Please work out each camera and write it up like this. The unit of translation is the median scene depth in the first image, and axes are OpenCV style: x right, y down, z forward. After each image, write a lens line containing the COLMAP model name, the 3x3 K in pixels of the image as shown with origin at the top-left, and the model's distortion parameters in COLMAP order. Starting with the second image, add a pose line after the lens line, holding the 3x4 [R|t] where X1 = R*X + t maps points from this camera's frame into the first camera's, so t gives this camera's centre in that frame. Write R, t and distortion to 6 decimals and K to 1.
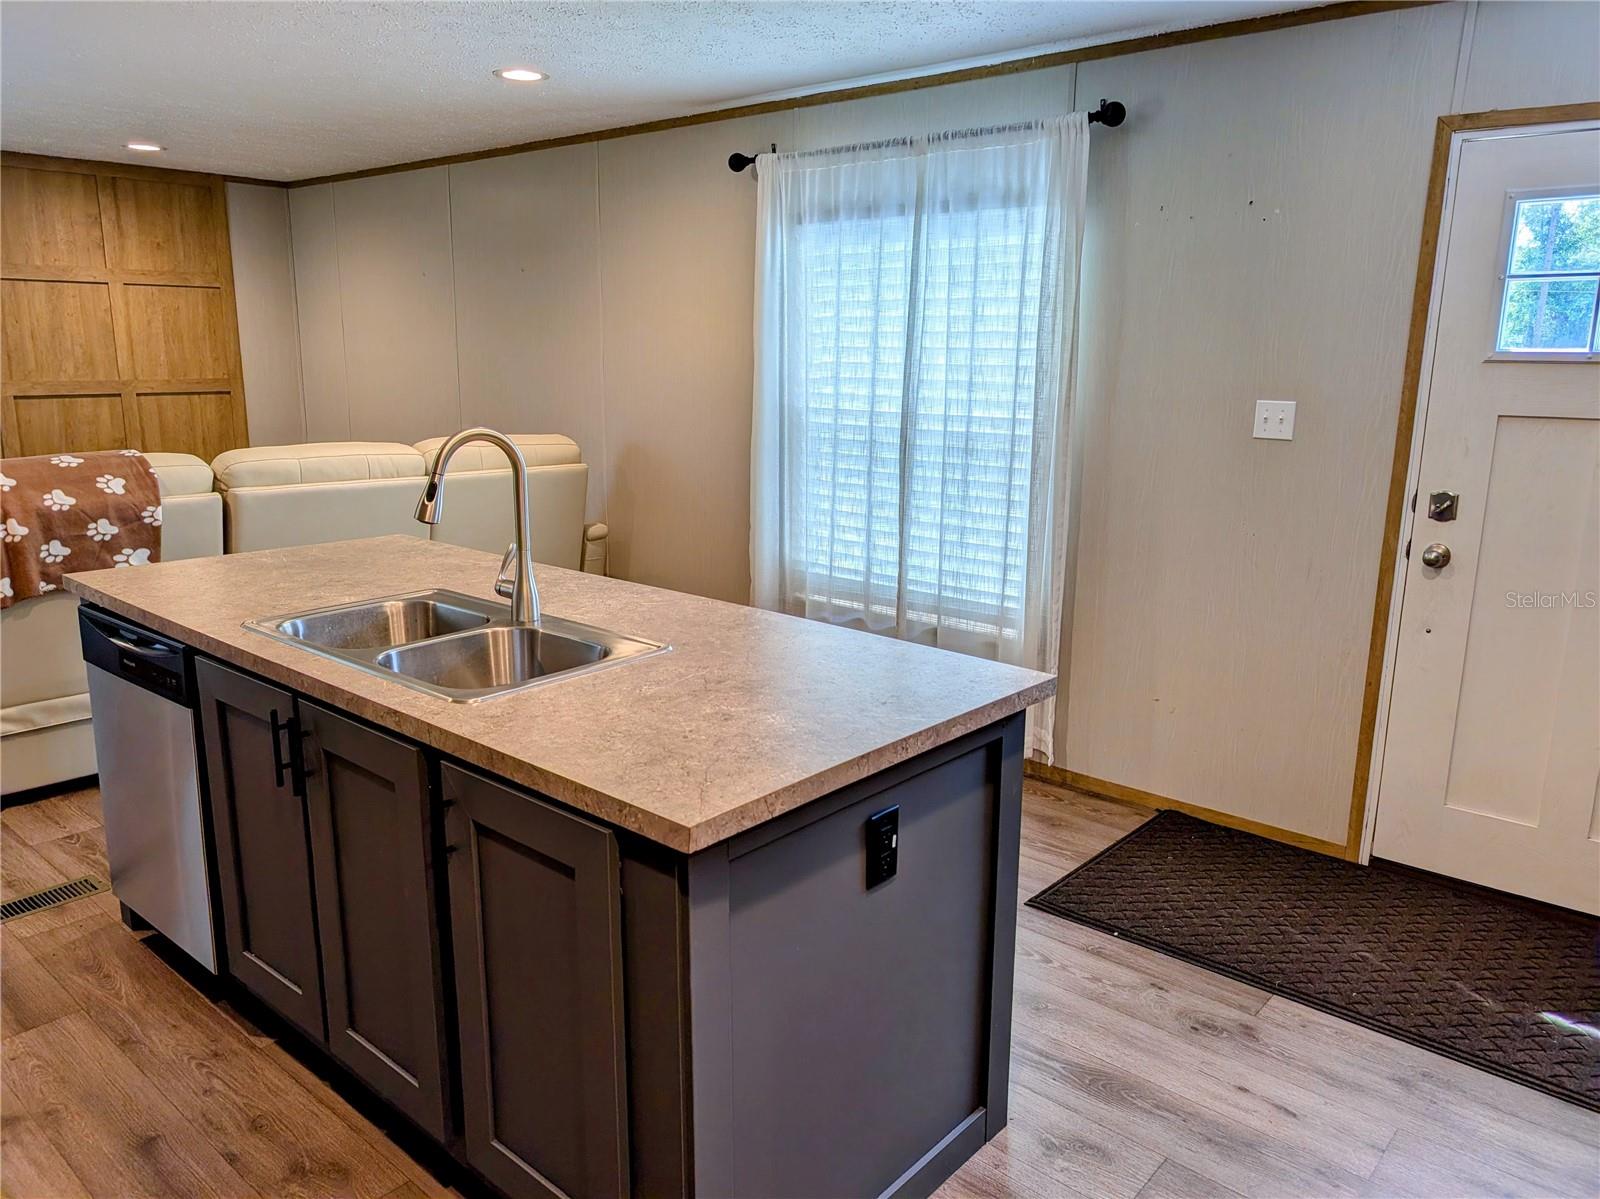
lens RADIAL K [[1147.9, 0, 793.0], [0, 1147.9, 599.3], [0, 0, 1]] dist [0.022073, -0.022819]
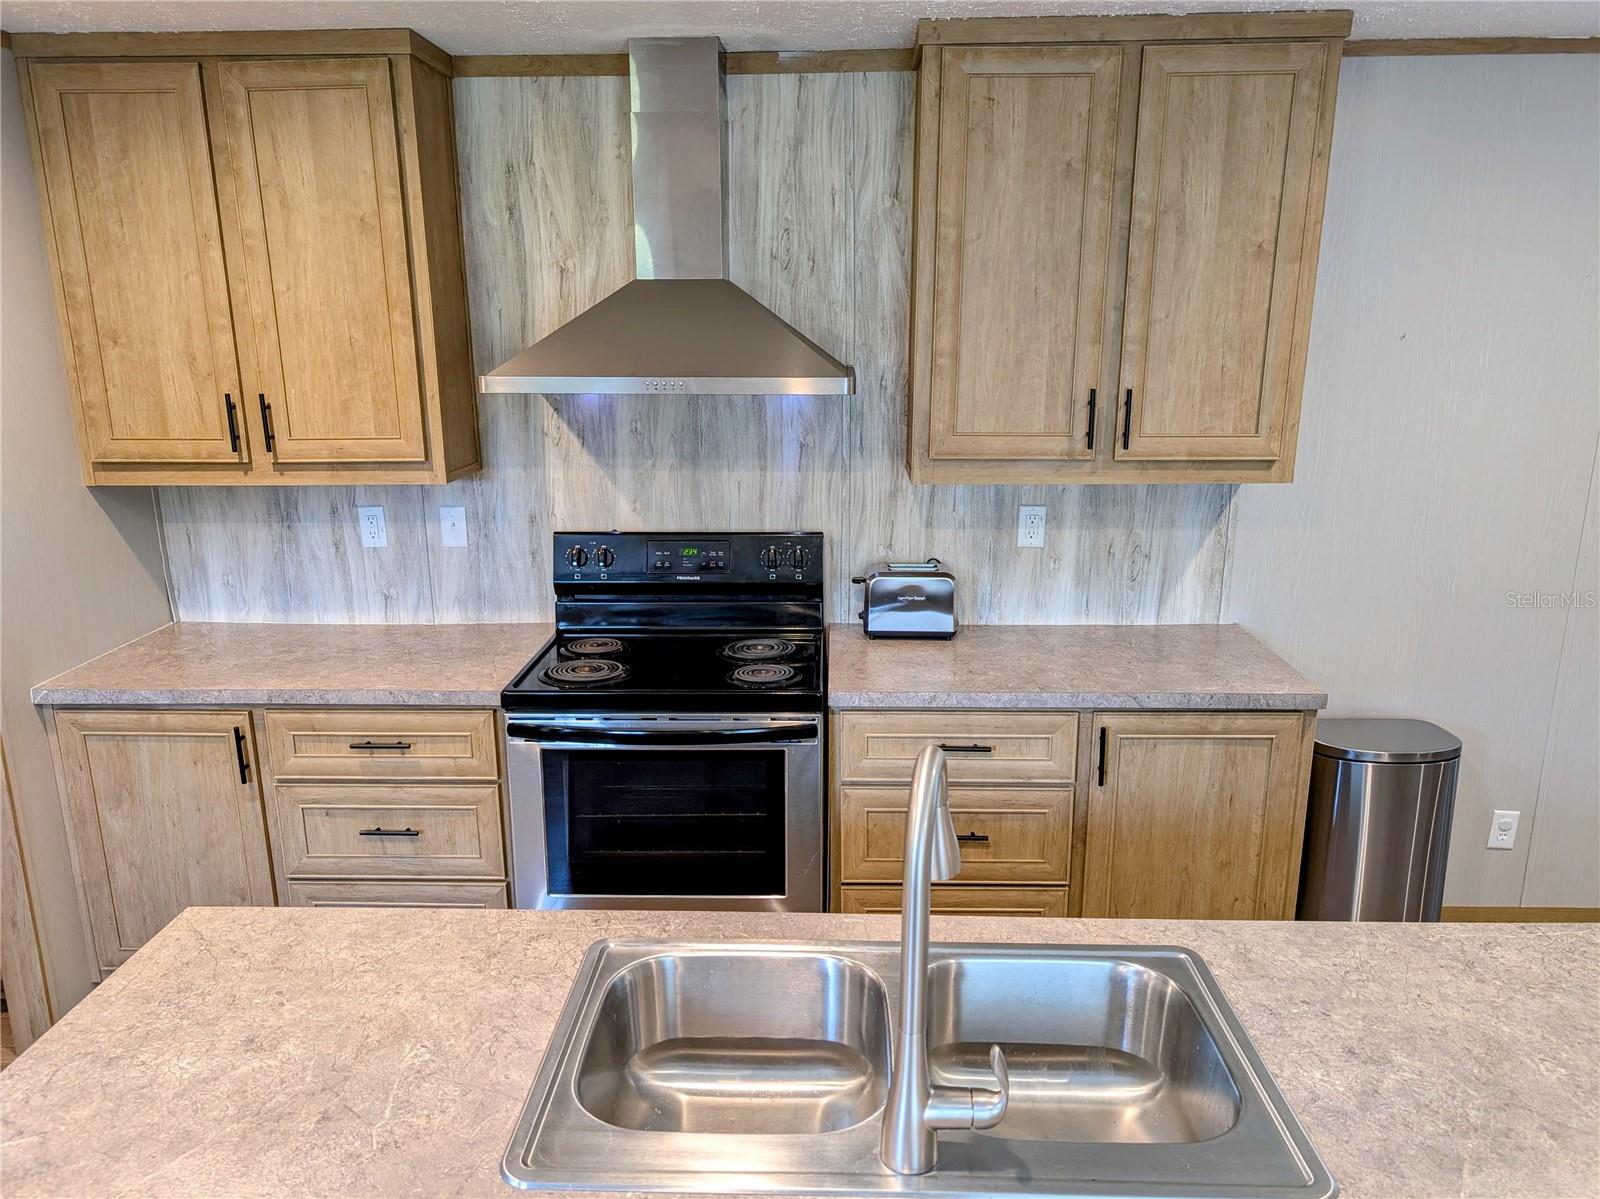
lens RADIAL K [[1147.9, 0, 794.5], [0, 1147.9, 613.2], [0, 0, 1]] dist [0.022073, -0.022819]
pose [[-0.776254, 0.149304, -0.612485, 0.043131], [-0.136741, 0.908544, 0.394778, -0.247959], [0.615411, 0.390200, -0.684845, 0.805650]]
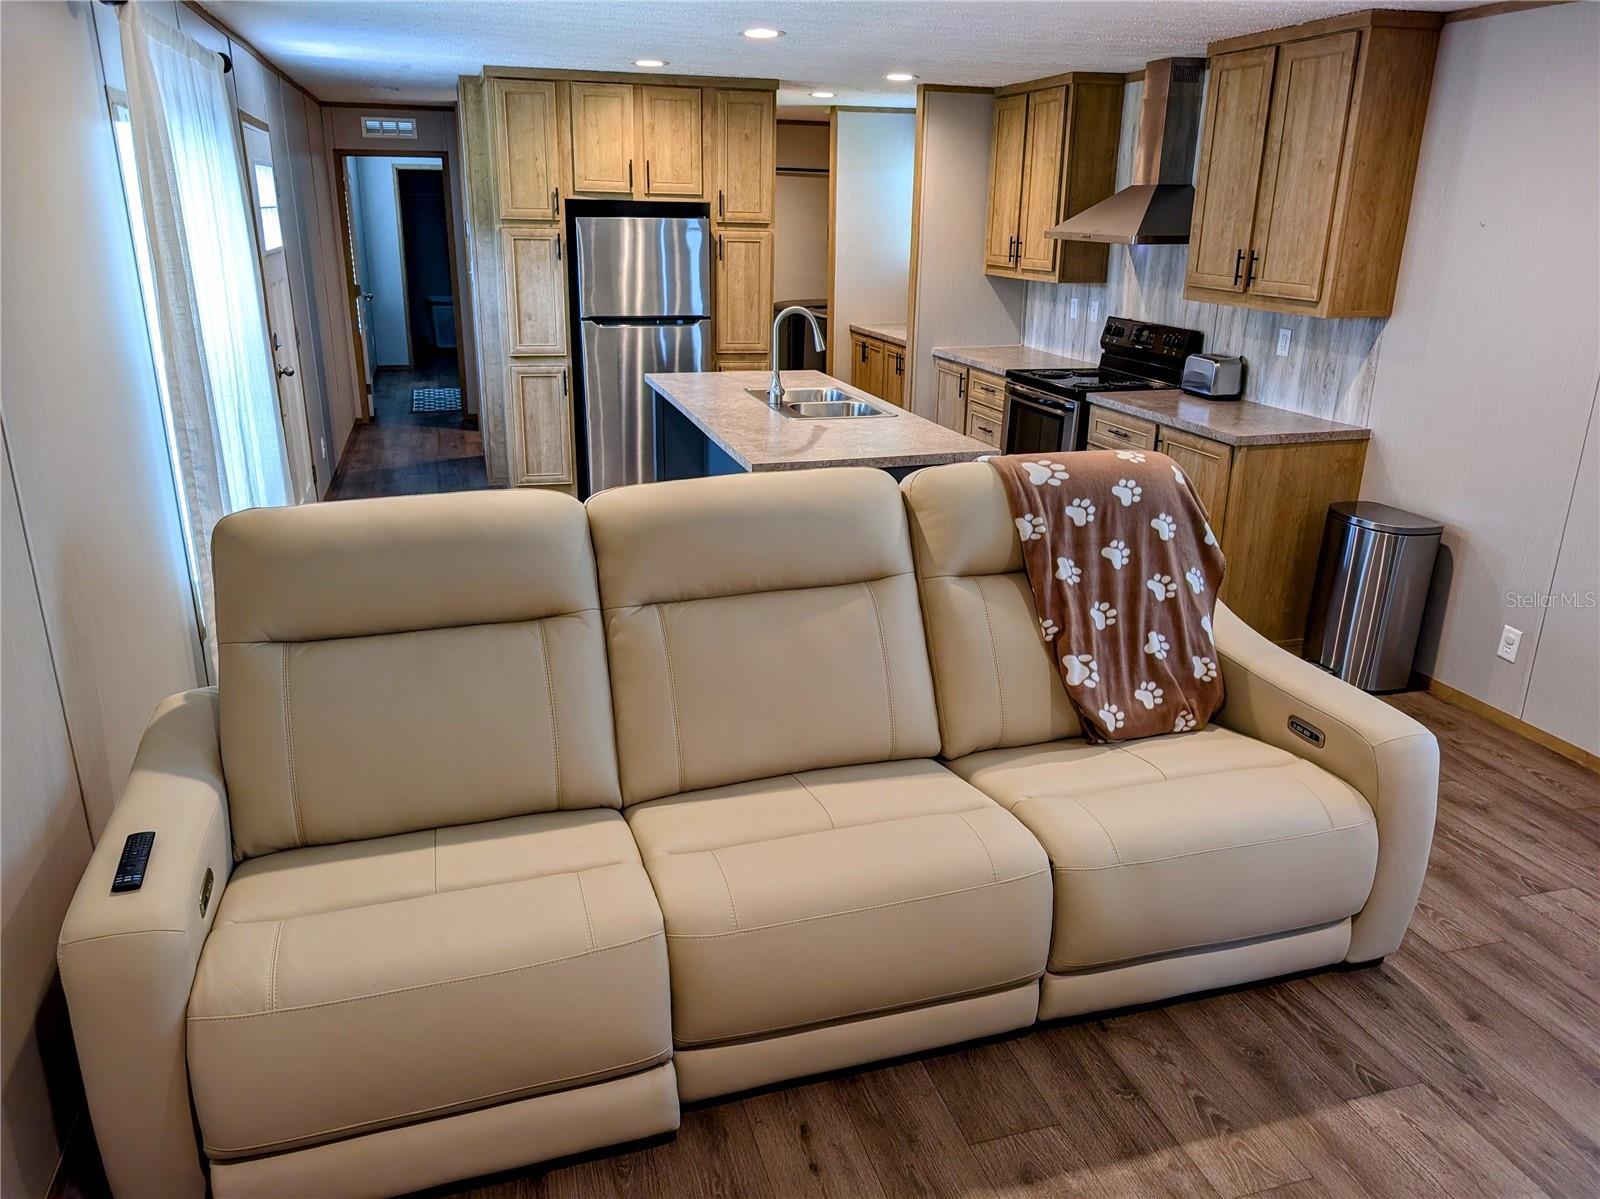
lens RADIAL K [[1147.9, 0, 801.6], [0, 1147.9, 602.2], [0, 0, 1]] dist [0.022073, -0.022819]
pose [[-0.845044, -0.194887, 0.497915, -0.908577], [0.091868, 0.864445, 0.494262, -0.456459], [-0.526745, 0.463416, -0.712590, 1.734482]]
